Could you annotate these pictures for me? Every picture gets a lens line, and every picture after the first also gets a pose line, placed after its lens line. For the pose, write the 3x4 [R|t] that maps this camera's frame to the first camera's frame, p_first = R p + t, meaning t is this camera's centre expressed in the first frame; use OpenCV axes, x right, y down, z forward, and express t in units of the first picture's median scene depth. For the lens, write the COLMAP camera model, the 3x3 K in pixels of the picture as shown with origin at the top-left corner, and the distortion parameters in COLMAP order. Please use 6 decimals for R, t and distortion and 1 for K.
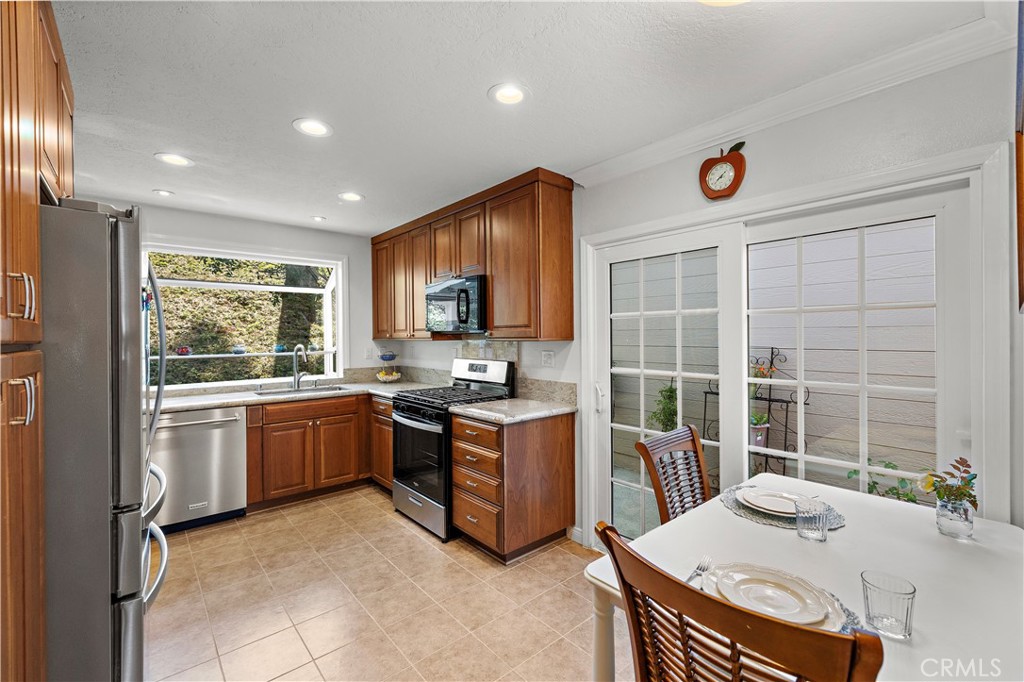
lens RADIAL K [[436.9, 0, 518.2], [0, 436.9, 328.8], [0, 0, 1]] dist [0.000831, -0.000016]
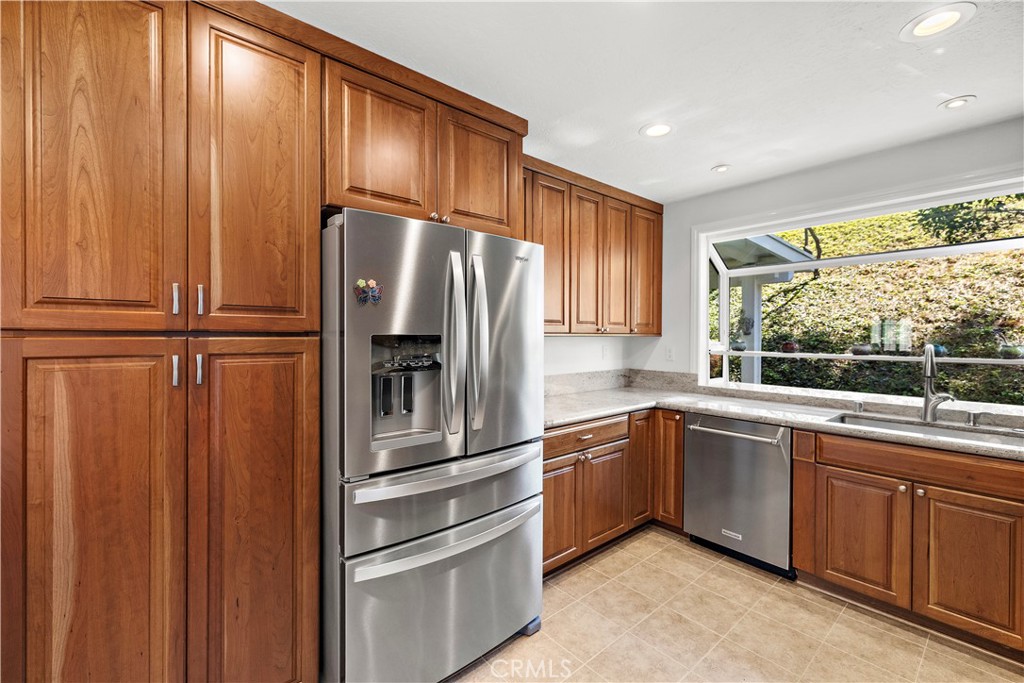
lens RADIAL K [[436.9, 0, 518.2], [0, 436.9, 329.3], [0, 0, 1]] dist [0.000831, -0.000016]
pose [[-0.006424, 0.004491, -0.999969, 0.085907], [0.008209, 0.999956, 0.004438, 0.009324], [0.999946, -0.008180, -0.006460, 0.539368]]
